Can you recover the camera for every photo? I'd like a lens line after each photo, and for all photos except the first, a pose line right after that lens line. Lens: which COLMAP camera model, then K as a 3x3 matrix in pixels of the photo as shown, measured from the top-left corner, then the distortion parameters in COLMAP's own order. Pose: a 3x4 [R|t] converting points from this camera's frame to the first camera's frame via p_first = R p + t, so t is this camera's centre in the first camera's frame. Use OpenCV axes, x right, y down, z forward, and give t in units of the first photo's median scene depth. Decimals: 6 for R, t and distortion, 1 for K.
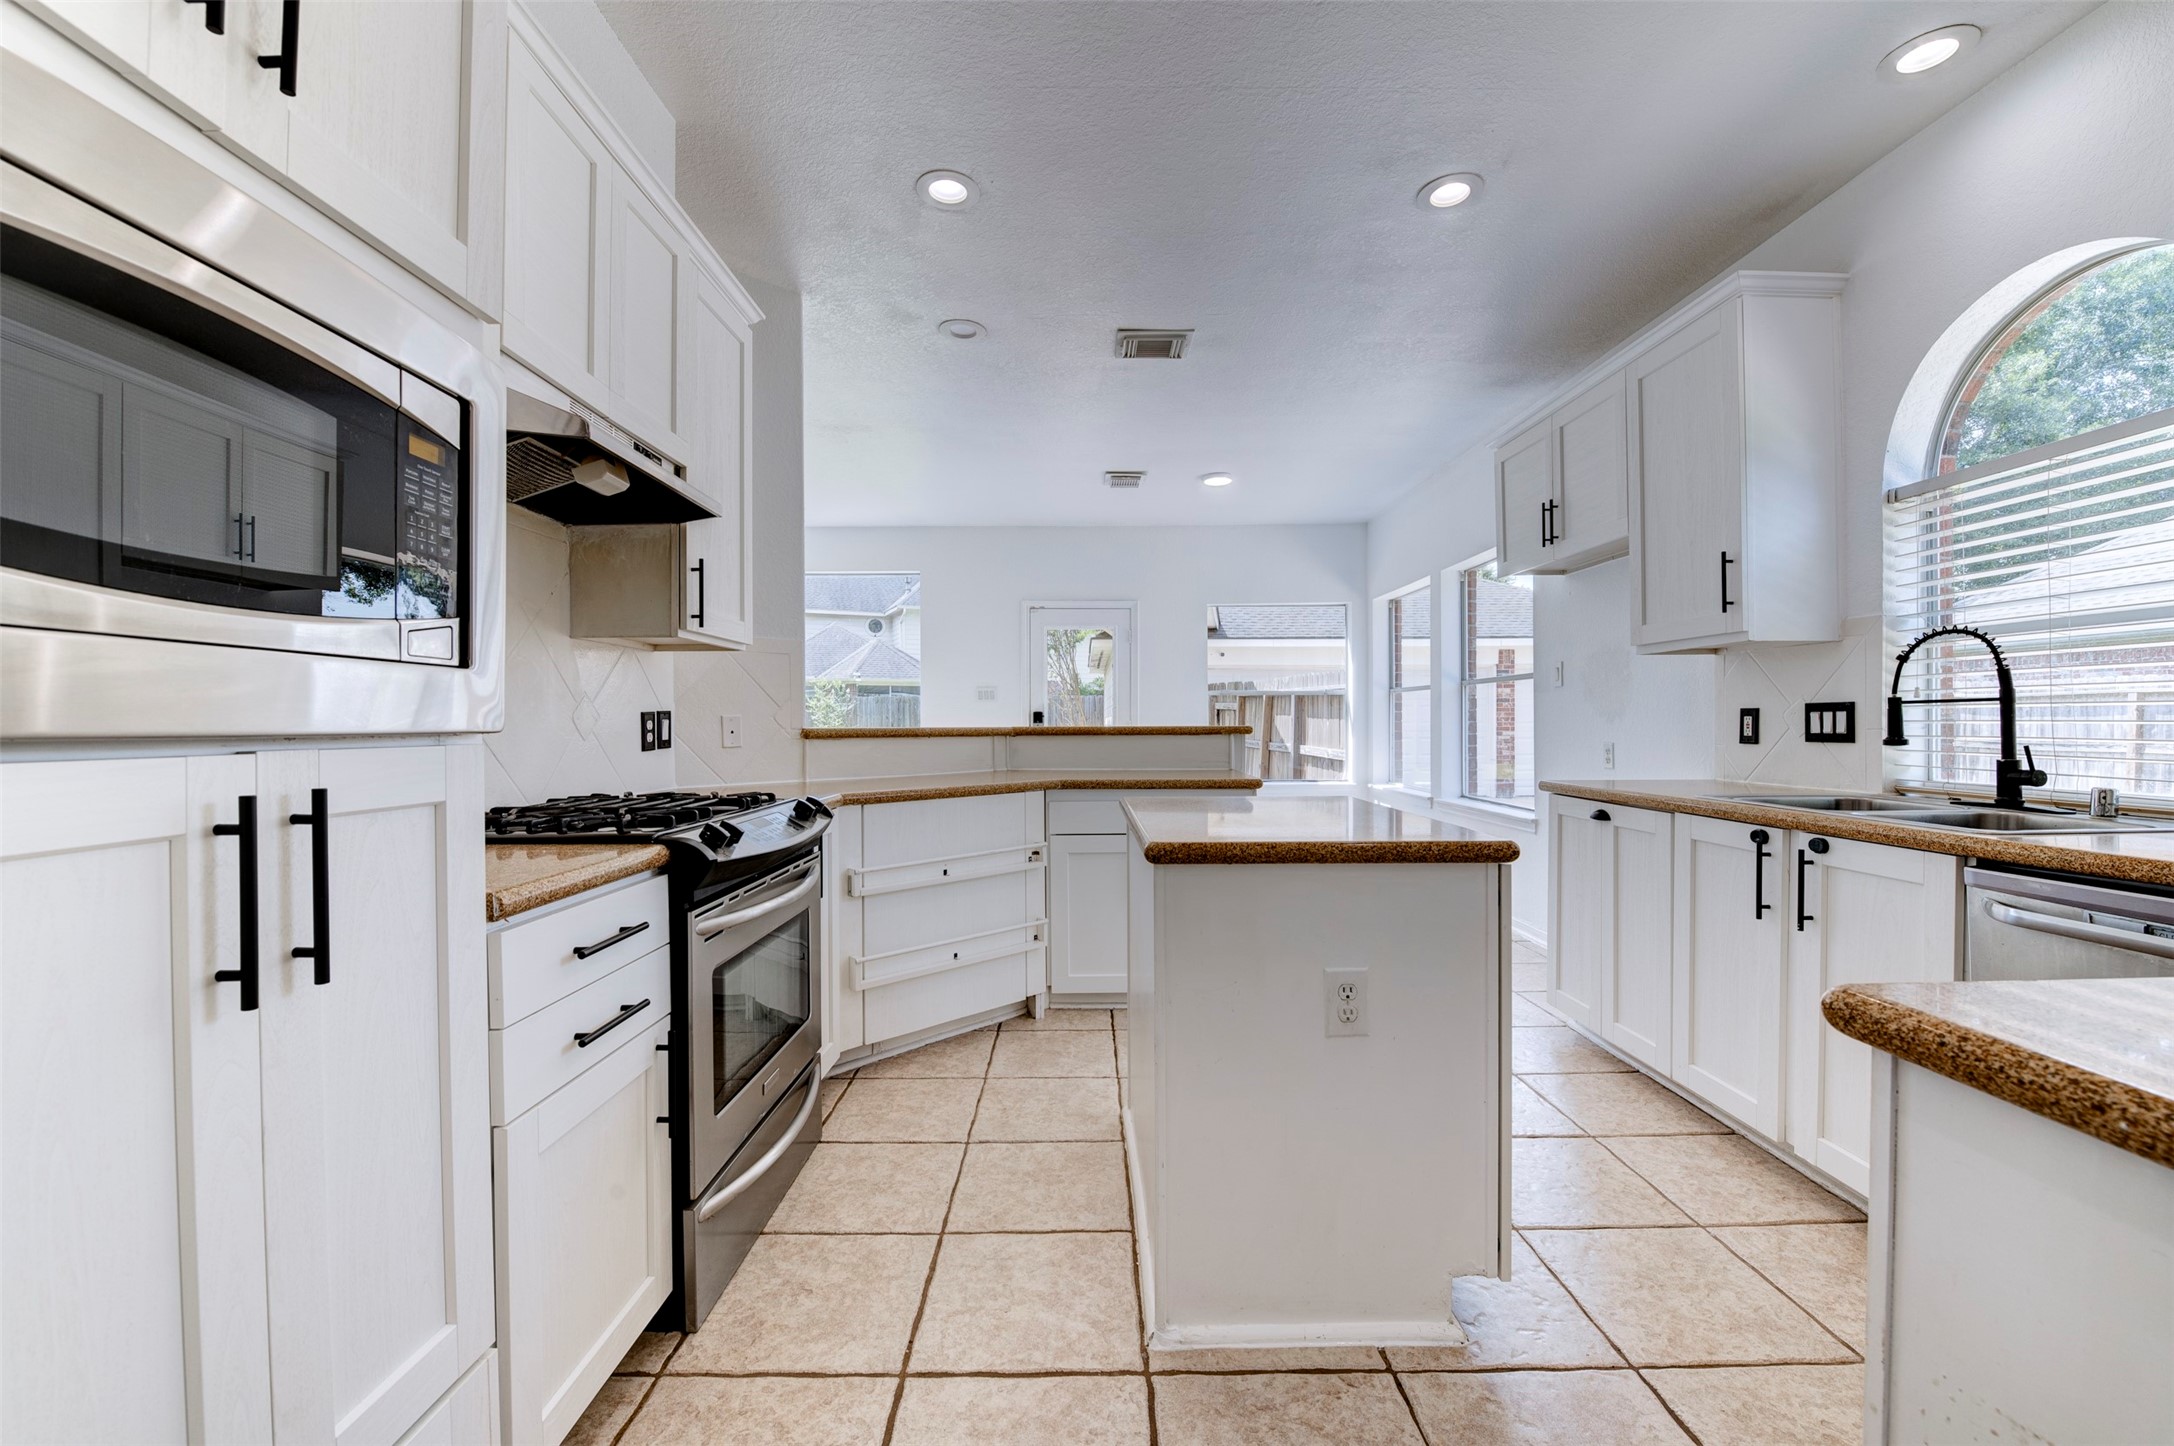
lens RADIAL K [[866.7, 0, 1090.6], [0, 866.7, 725.1], [0, 0, 1]] dist [-0.019824, -0.000498]
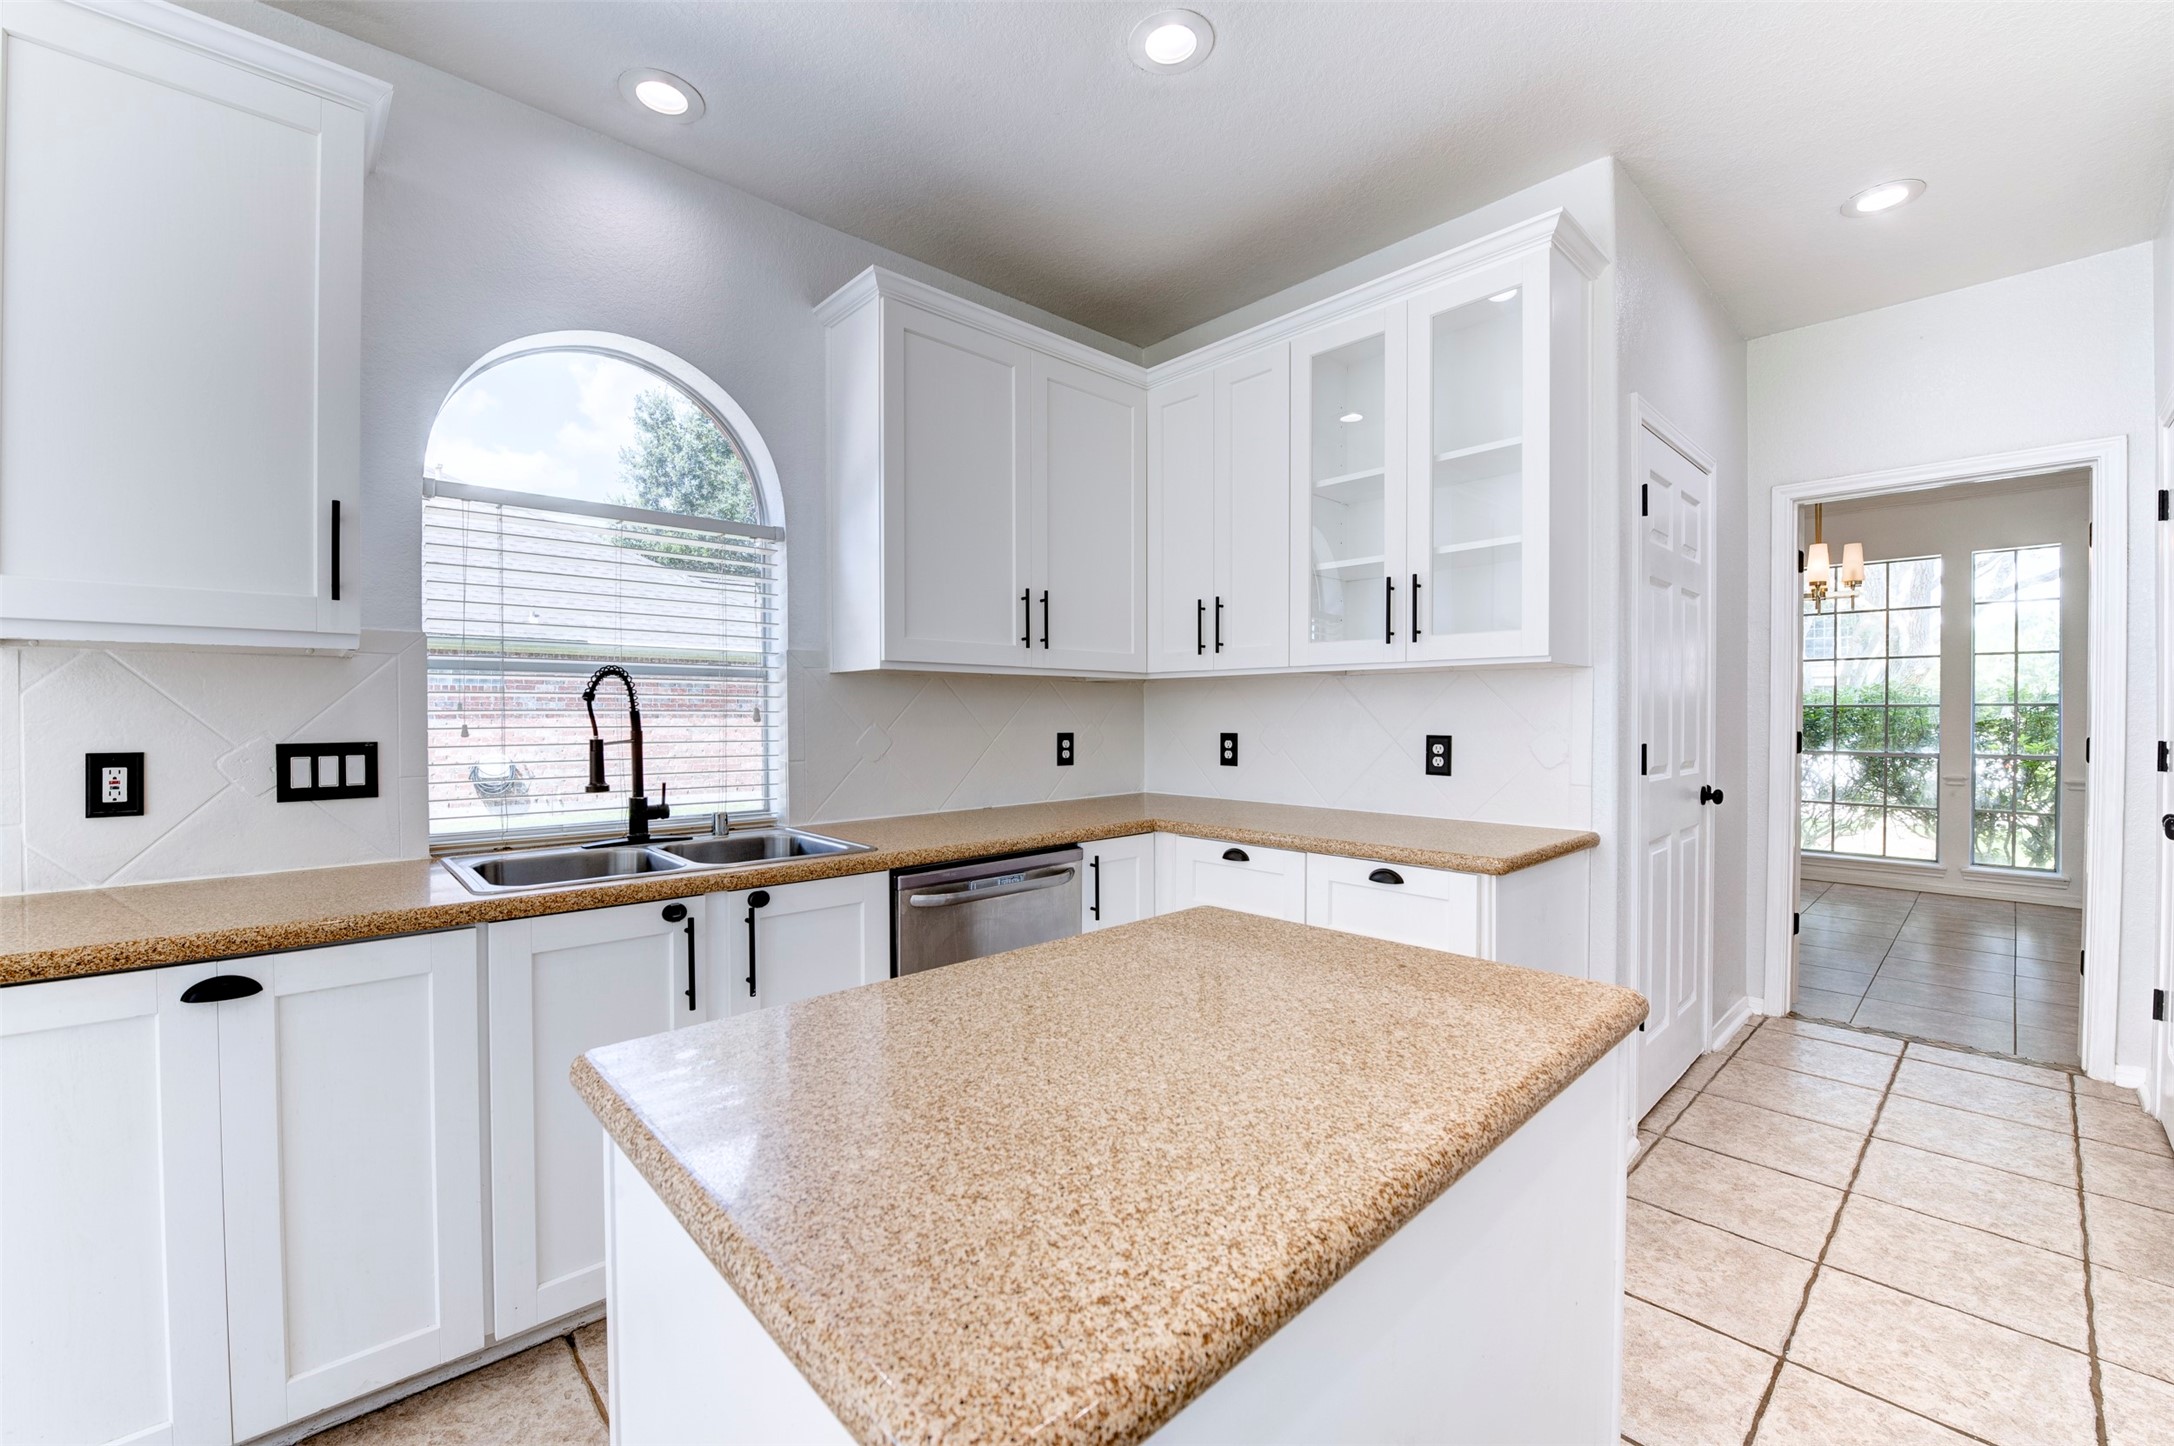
lens RADIAL K [[866.7, 0, 1091.1], [0, 866.7, 723.7], [0, 0, 1]] dist [-0.019824, -0.000498]
pose [[-0.675562, 0.000292, 0.737303, -0.078479], [0.007619, 0.999949, 0.006585, -0.043312], [-0.737264, 0.010066, -0.675530, 1.038295]]
